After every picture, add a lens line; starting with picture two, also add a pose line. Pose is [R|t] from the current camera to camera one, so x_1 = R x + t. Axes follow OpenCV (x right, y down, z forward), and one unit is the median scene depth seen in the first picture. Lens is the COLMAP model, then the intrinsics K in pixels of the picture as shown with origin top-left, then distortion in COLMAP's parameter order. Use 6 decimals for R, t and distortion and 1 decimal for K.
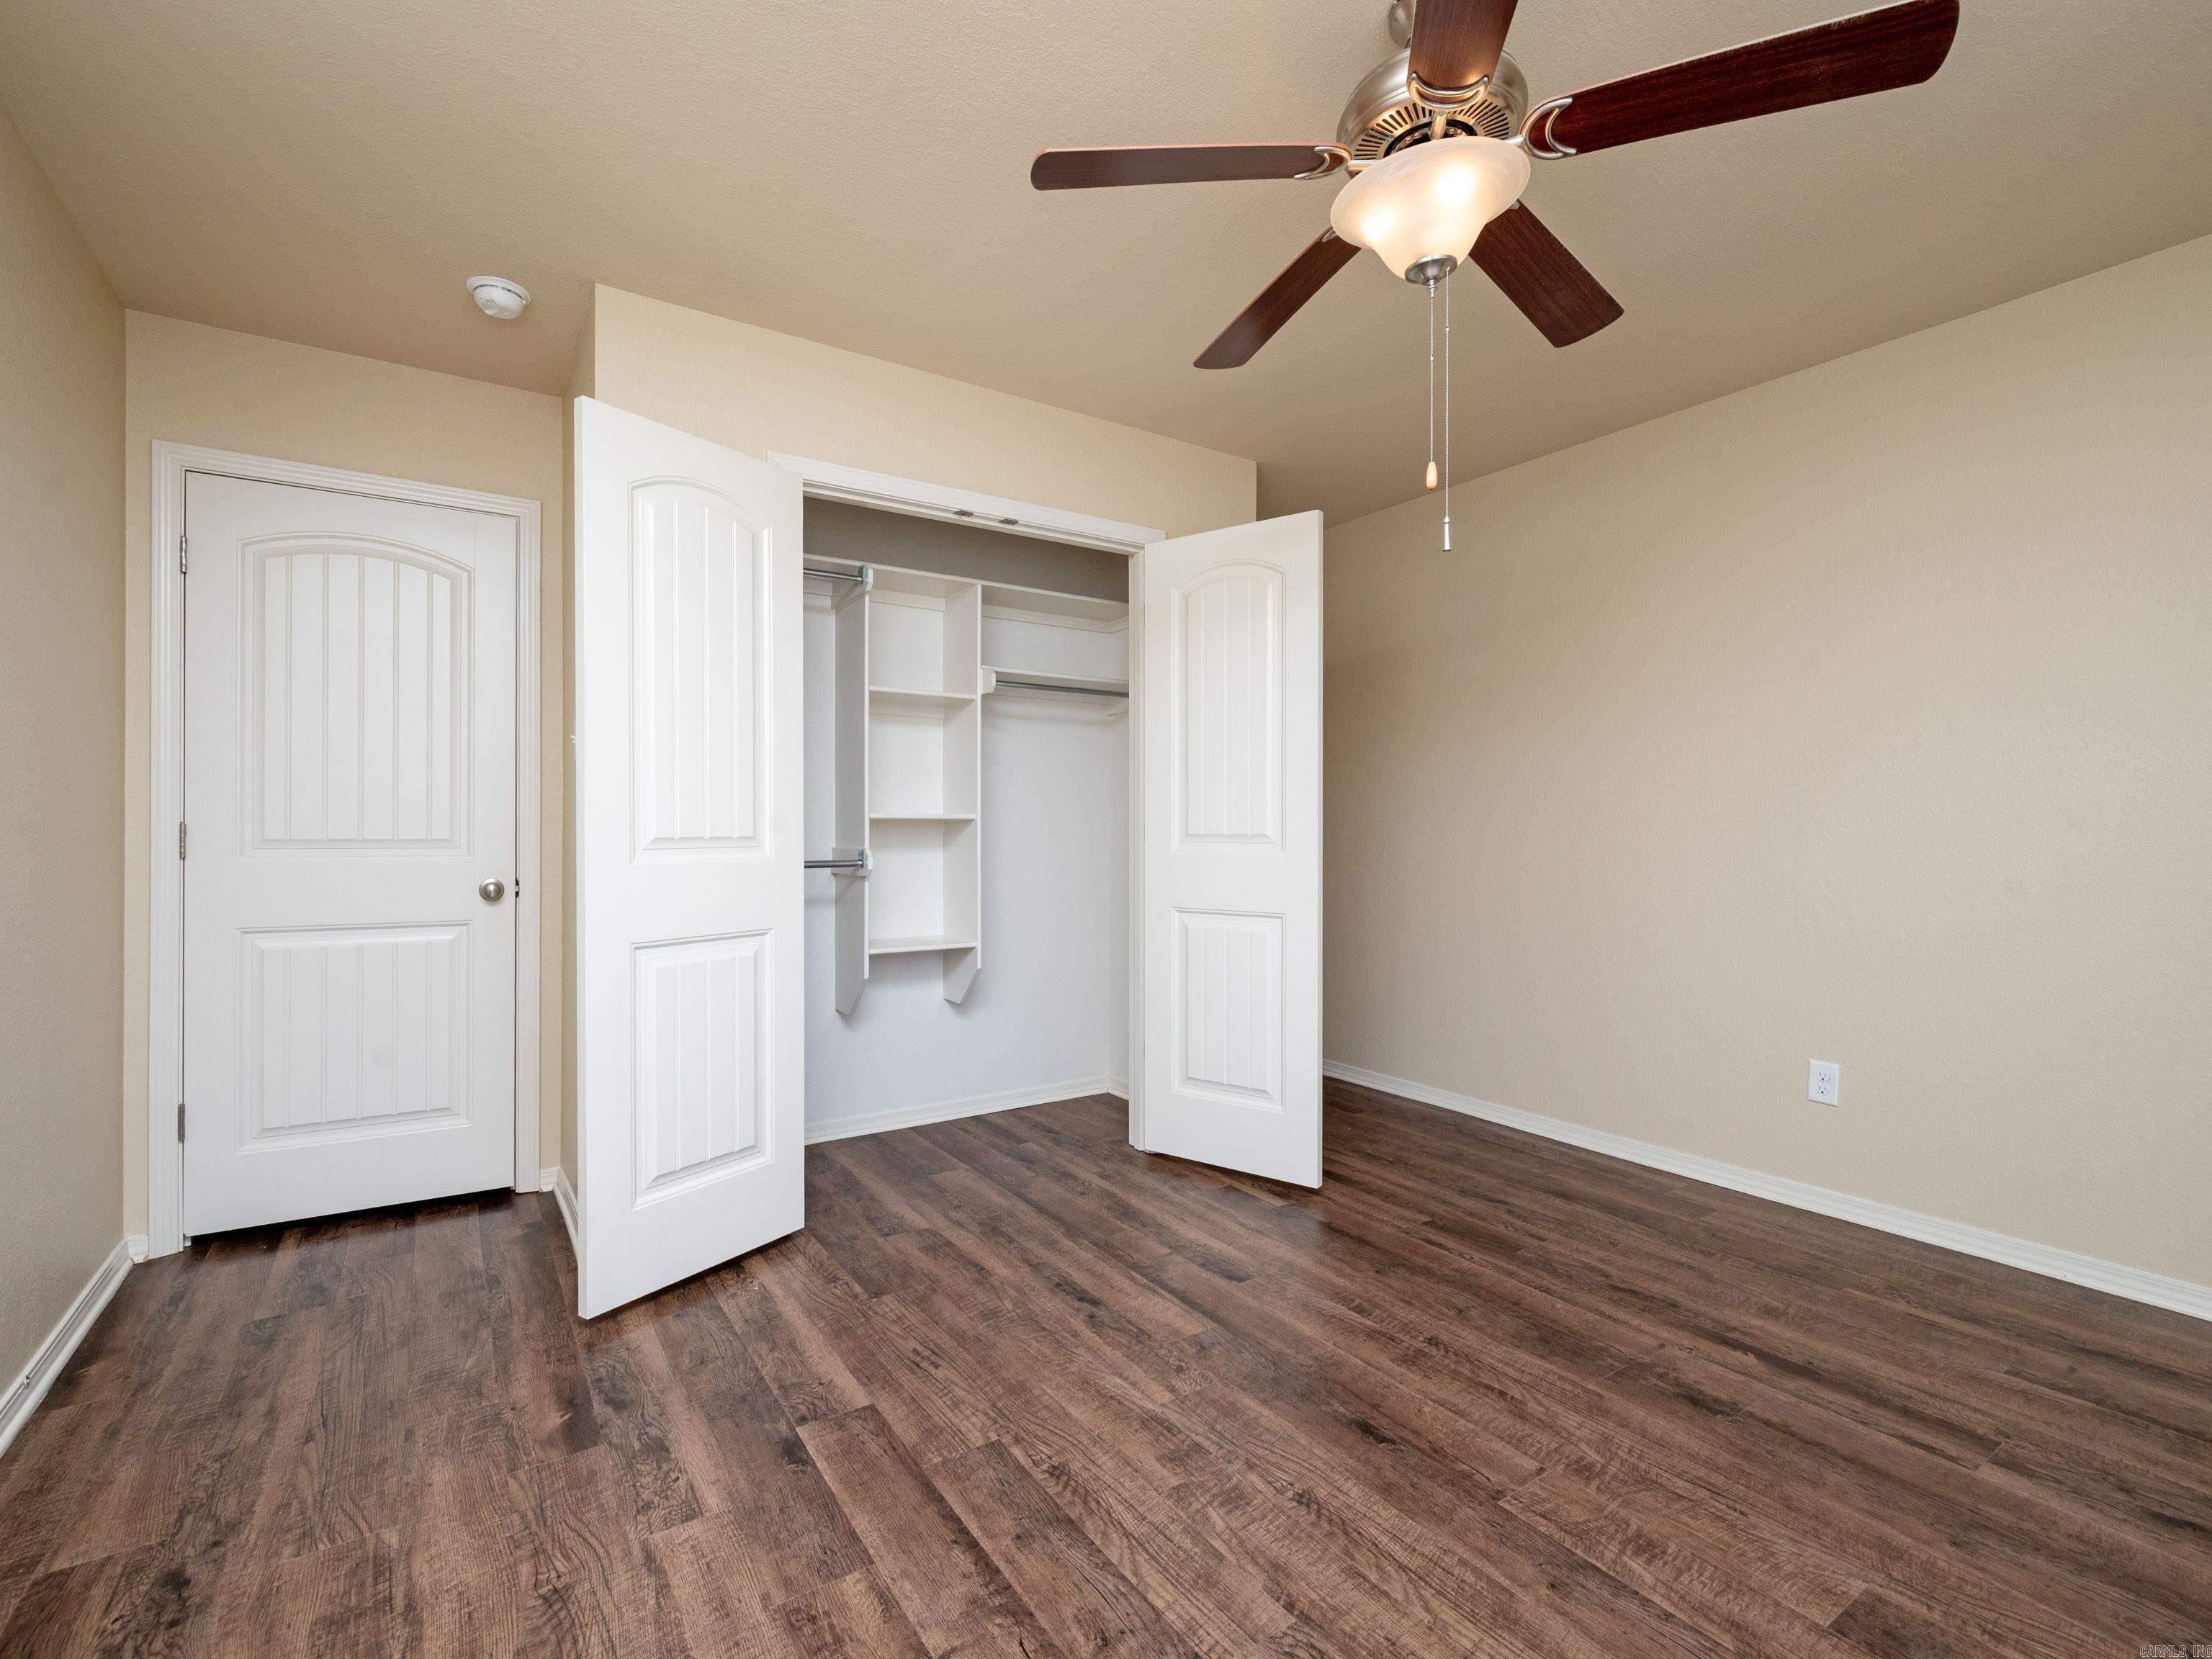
lens RADIAL K [[991.1, 0, 1095.4], [0, 991.1, 833.3], [0, 0, 1]] dist [0.001069, -0.000462]
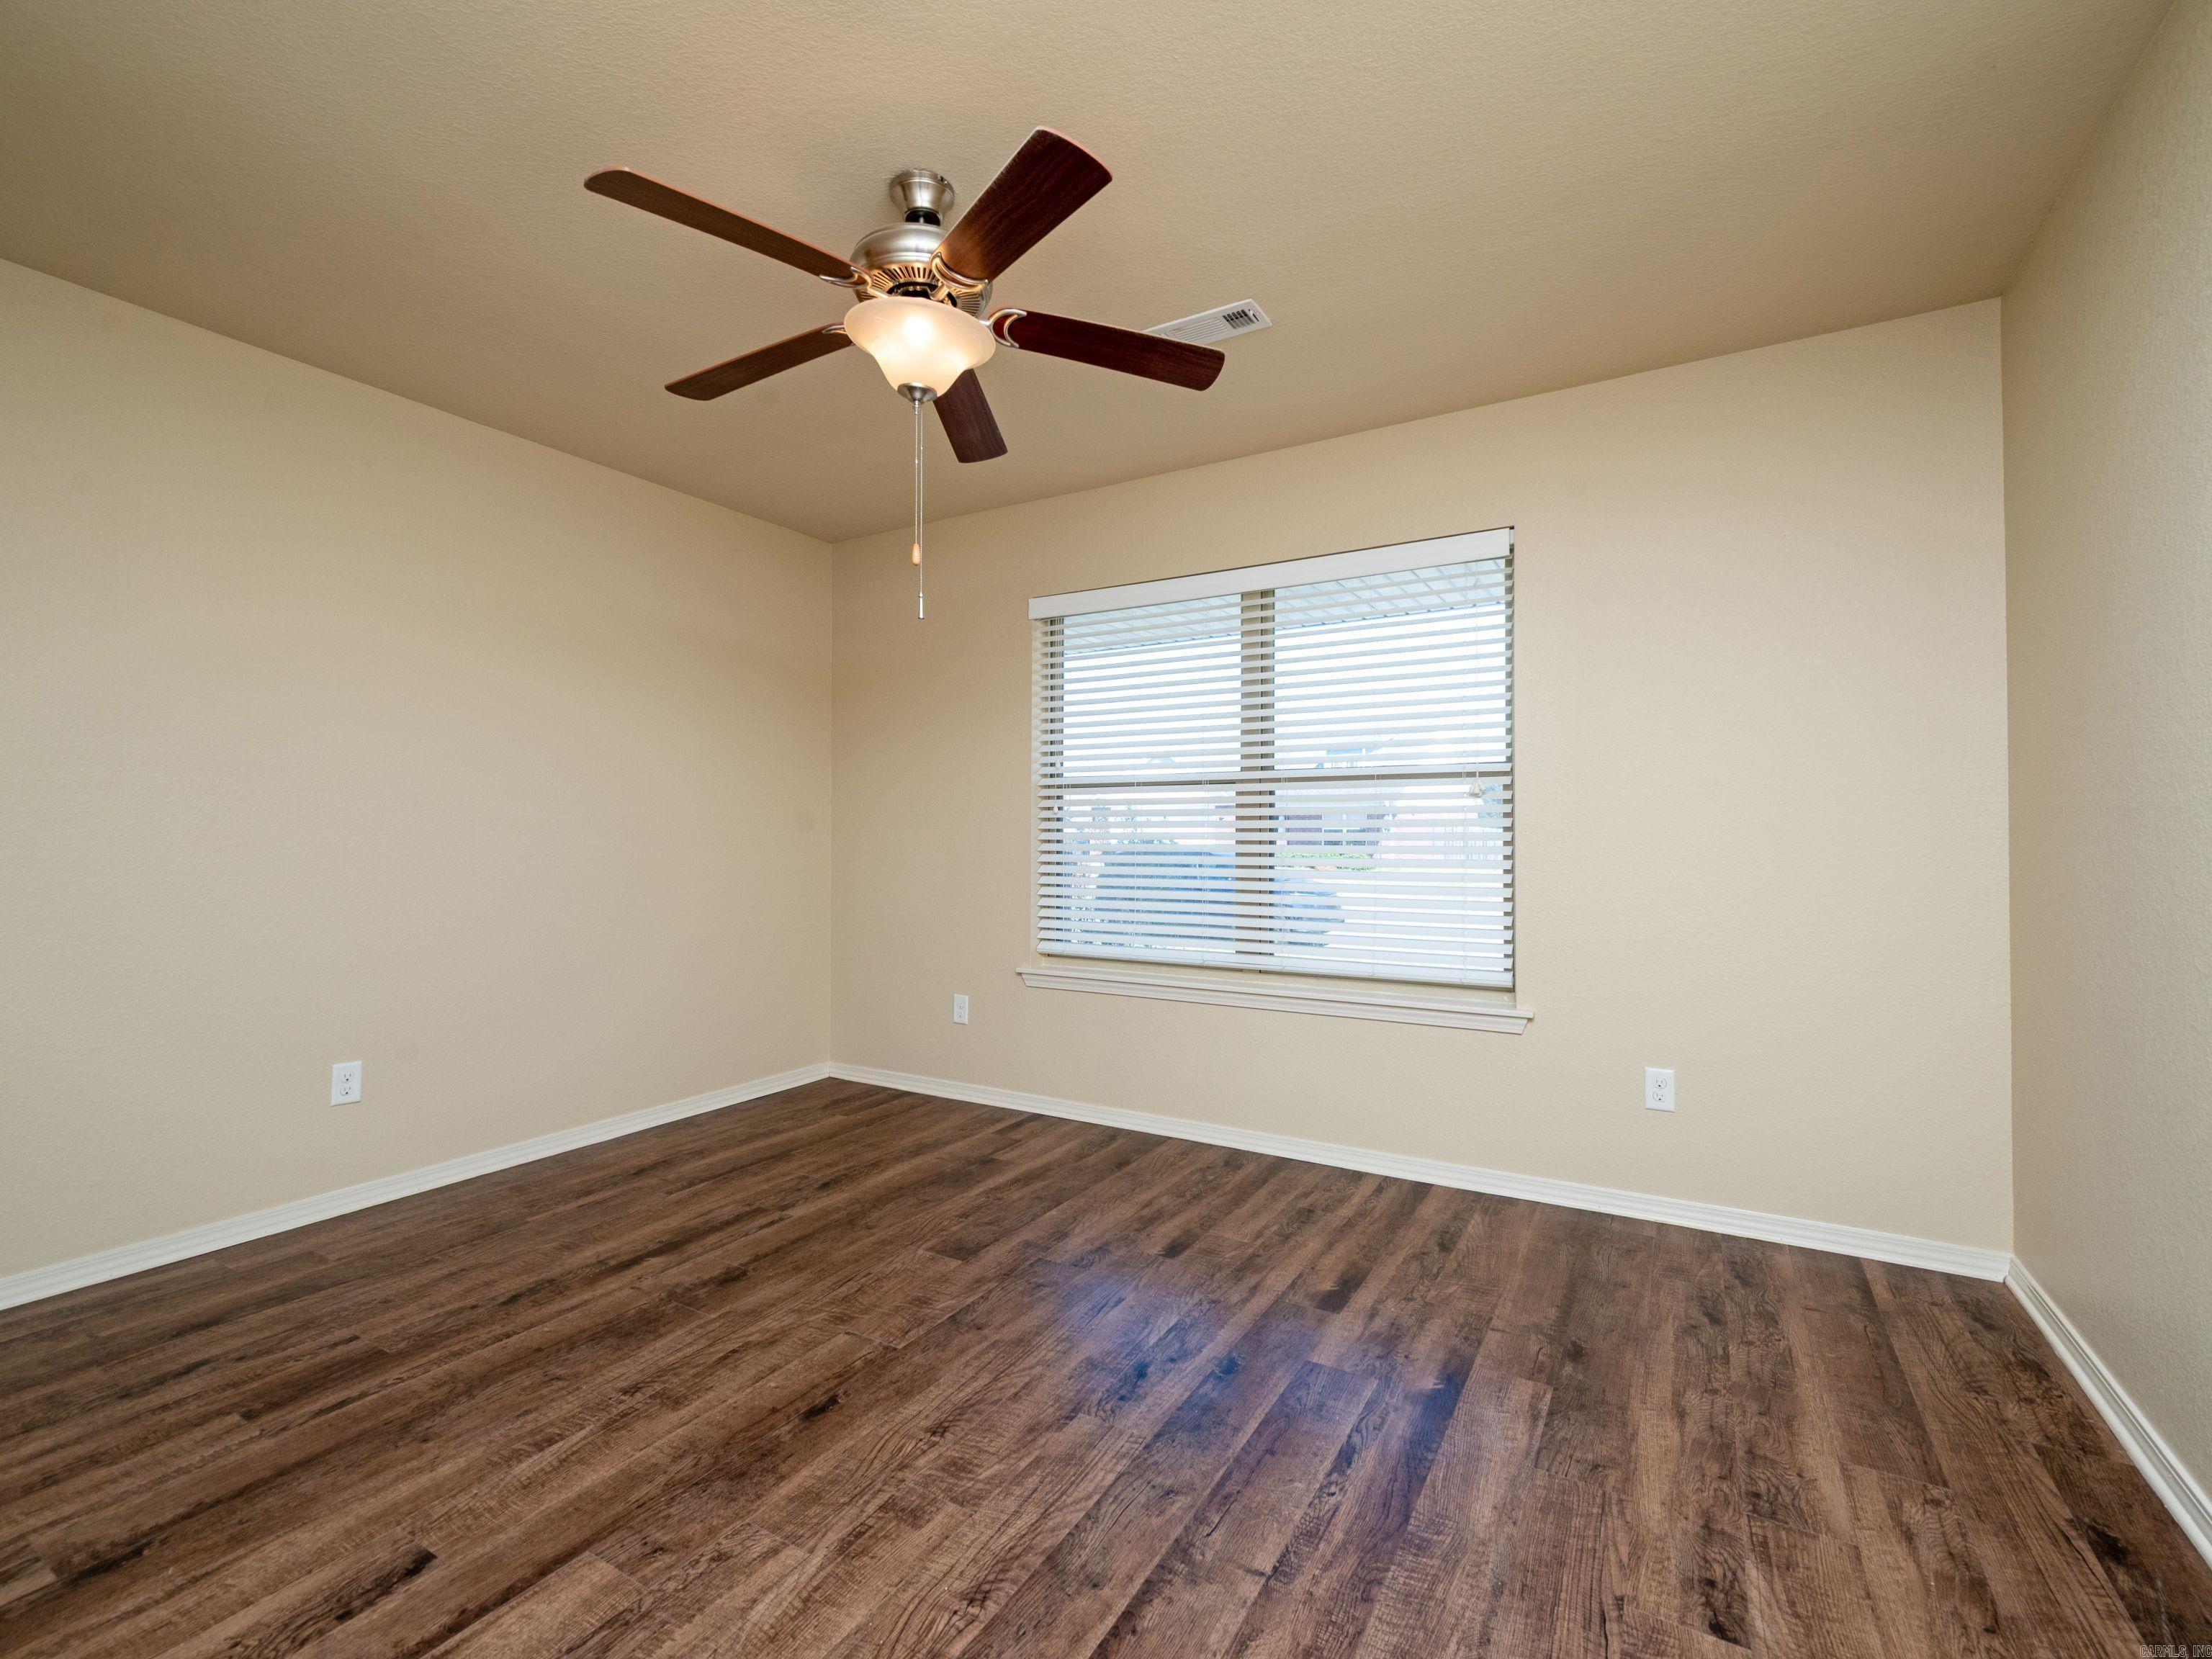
lens RADIAL K [[991.1, 0, 1057.0], [0, 991.1, 804.7], [0, 0, 1]] dist [0.001069, -0.000462]
pose [[-0.404474, 0.028586, 0.914103, -0.748319], [0.002110, 0.999538, -0.030324, -0.000772], [-0.914547, -0.010337, -0.404347, 1.128305]]
